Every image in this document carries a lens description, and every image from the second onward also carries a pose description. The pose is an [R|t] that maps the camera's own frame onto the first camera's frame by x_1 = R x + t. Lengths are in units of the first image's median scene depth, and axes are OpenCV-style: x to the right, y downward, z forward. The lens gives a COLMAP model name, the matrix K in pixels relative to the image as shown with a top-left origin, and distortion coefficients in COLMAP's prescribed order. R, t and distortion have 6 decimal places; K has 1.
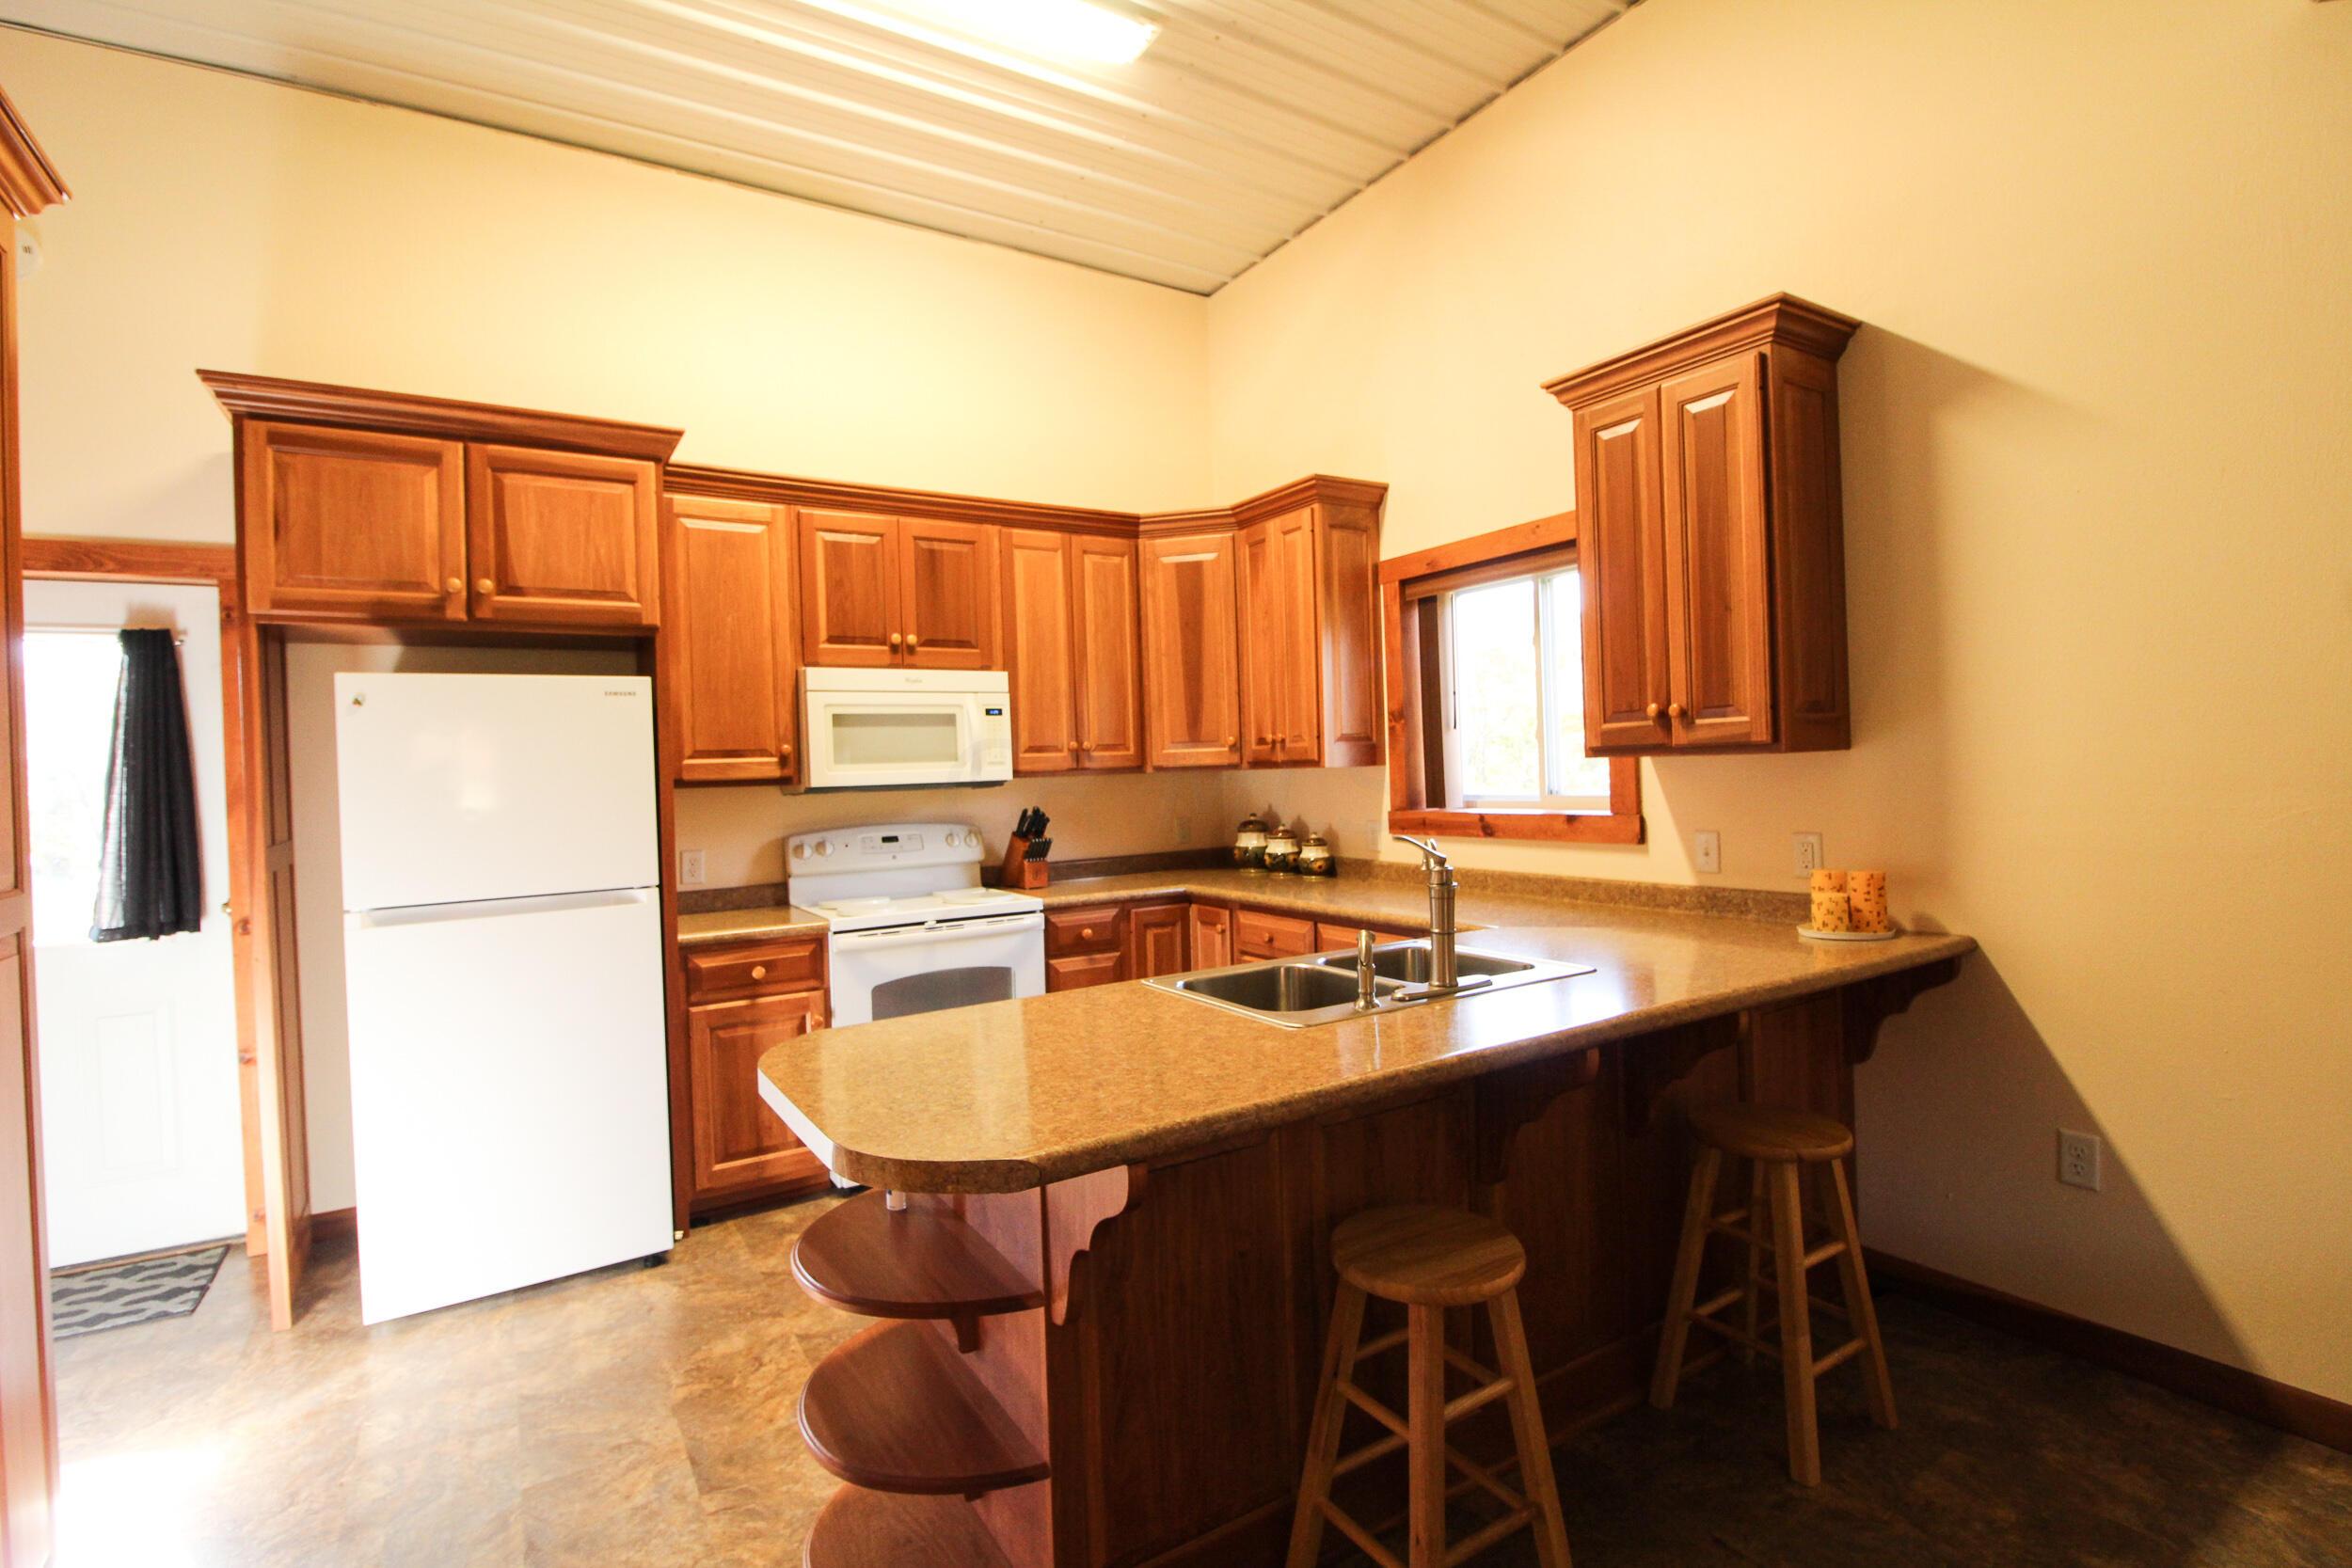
lens RADIAL K [[1096.9, 0, 1179.0], [0, 1096.9, 784.3], [0, 0, 1]] dist [-0.012190, -0.001039]
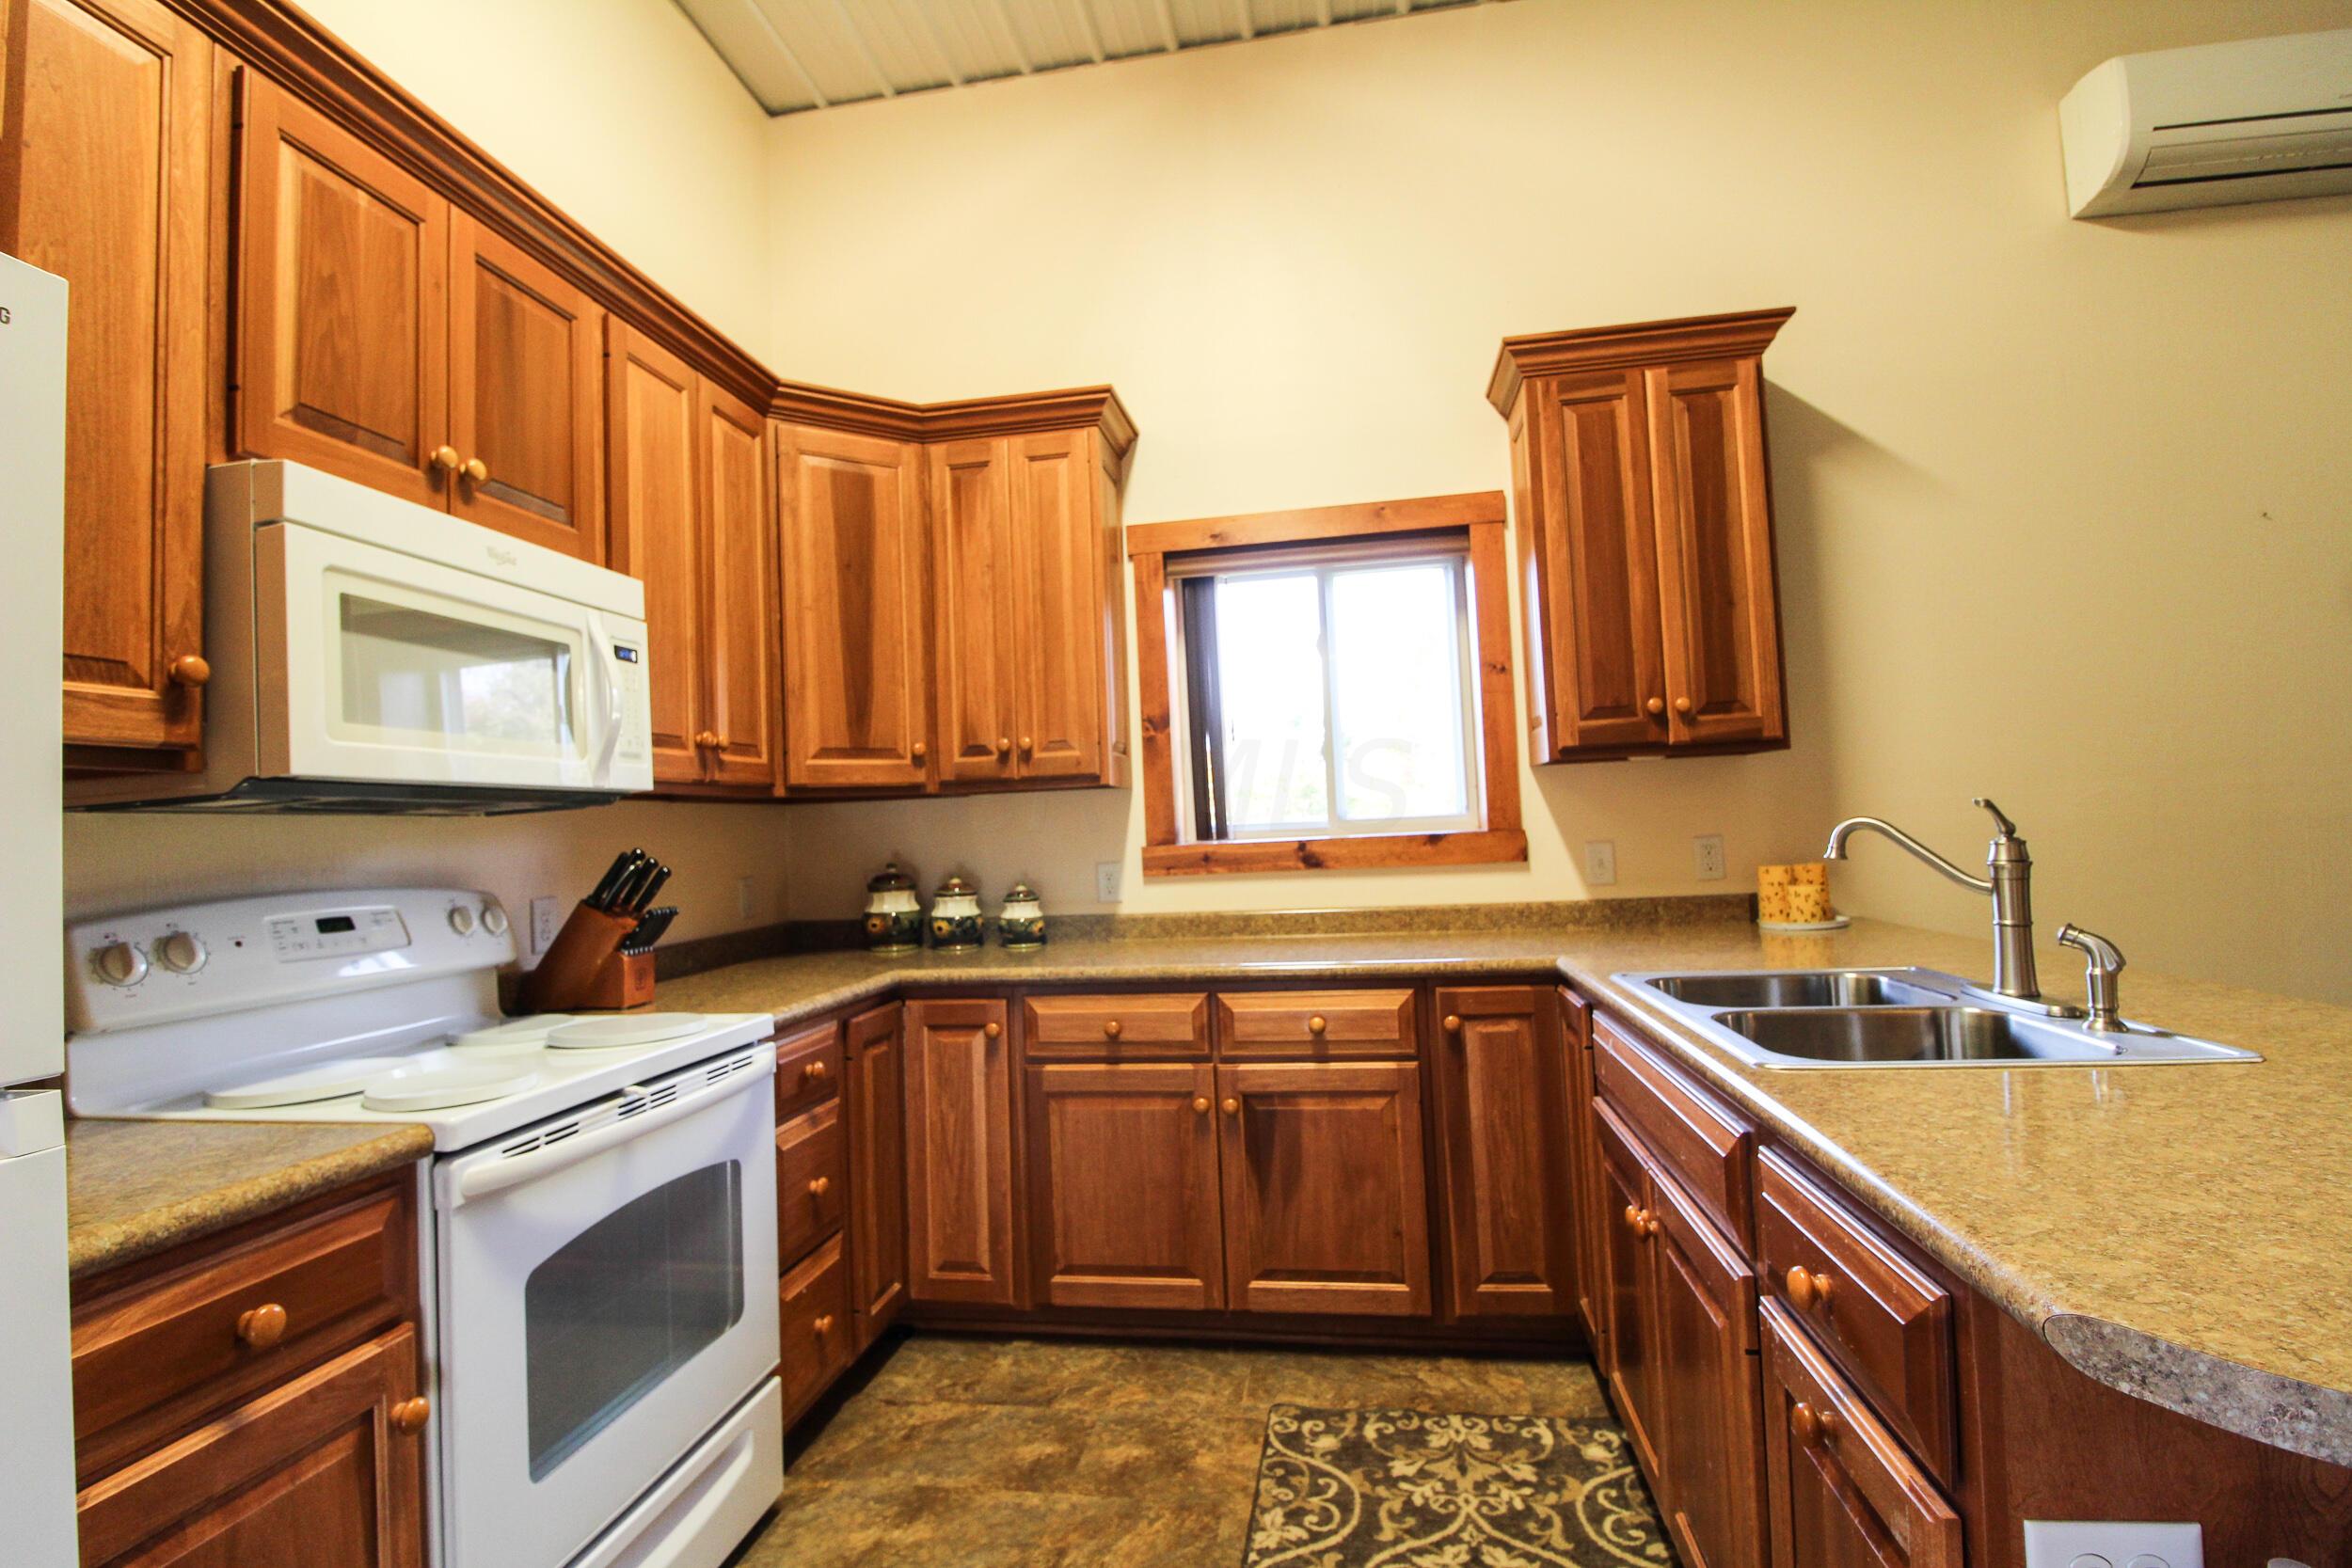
lens RADIAL K [[1096.9, 0, 1174.5], [0, 1096.9, 782.8], [0, 0, 1]] dist [-0.012190, -0.001039]
pose [[0.662449, 0.034478, 0.748313, -0.375815], [0.033344, 0.996593, -0.075436, 0.038991], [-0.748365, 0.074924, 0.659042, 0.484380]]
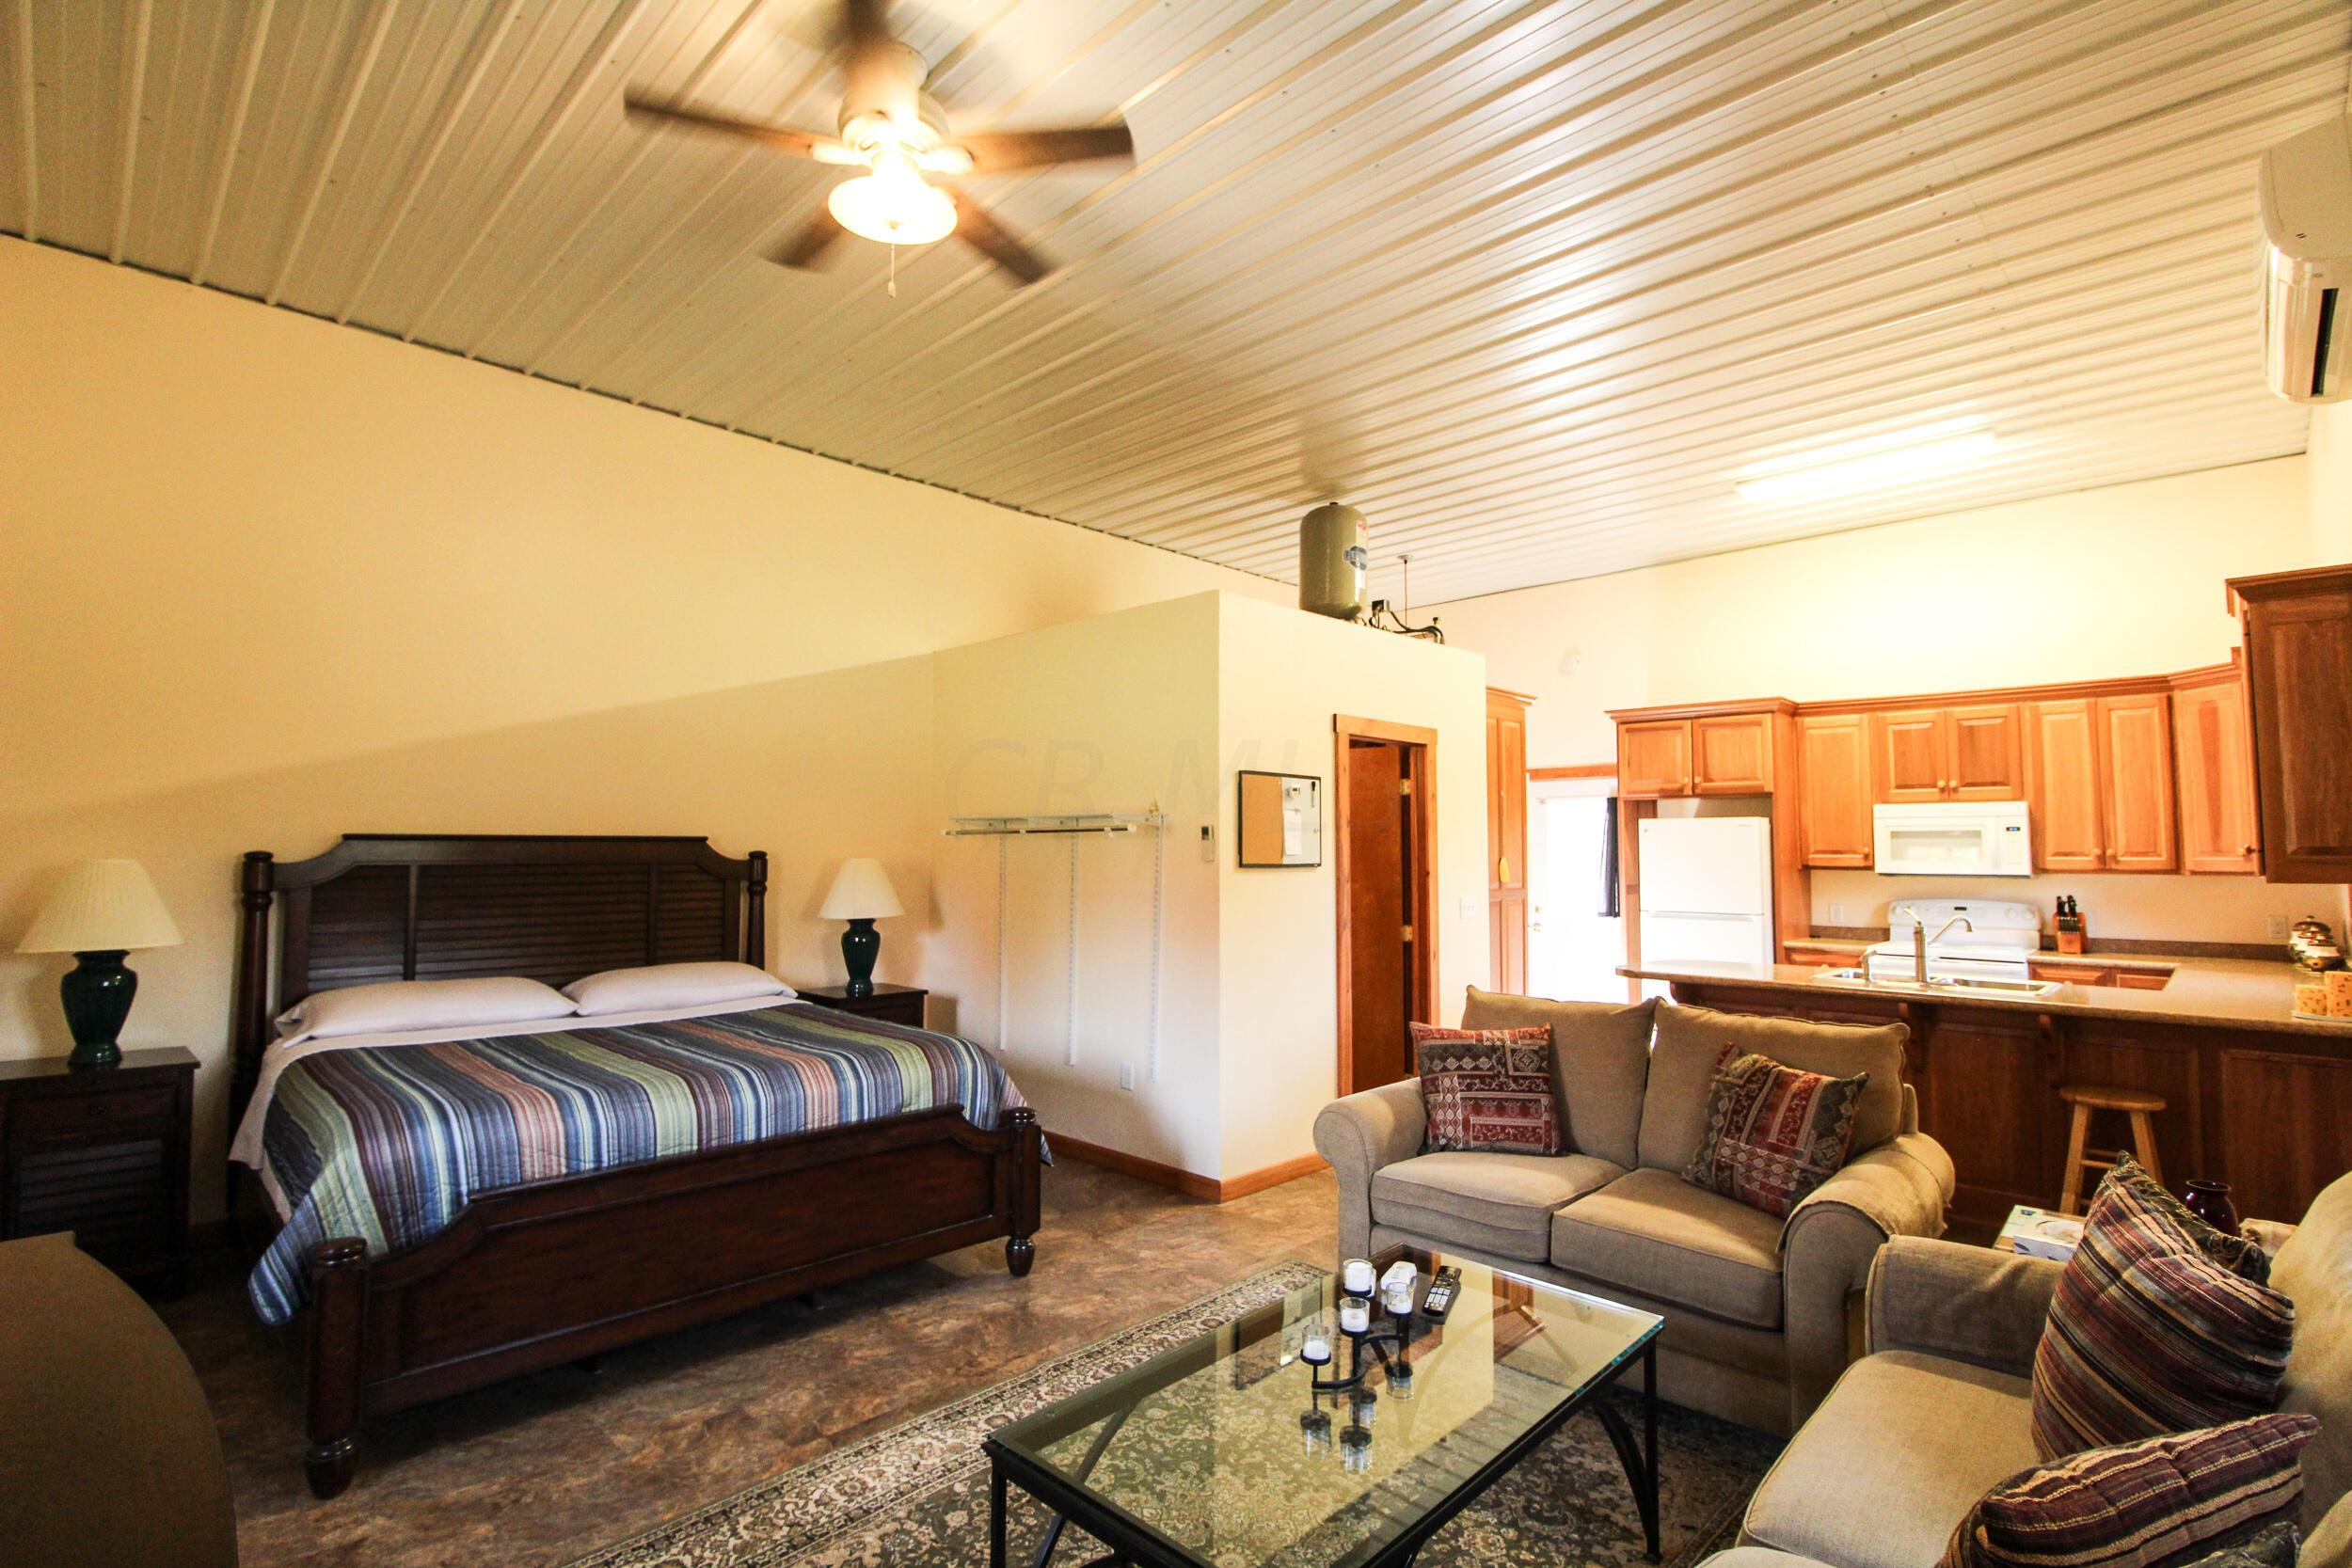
lens RADIAL K [[1096.9, 0, 1184.5], [0, 1096.9, 782.9], [0, 0, 1]] dist [-0.012190, -0.001039]
pose [[0.231165, -0.030135, -0.972448, 1.023972], [-0.028818, 0.998870, -0.037804, -0.039680], [0.972488, 0.036763, 0.230036, -0.451996]]
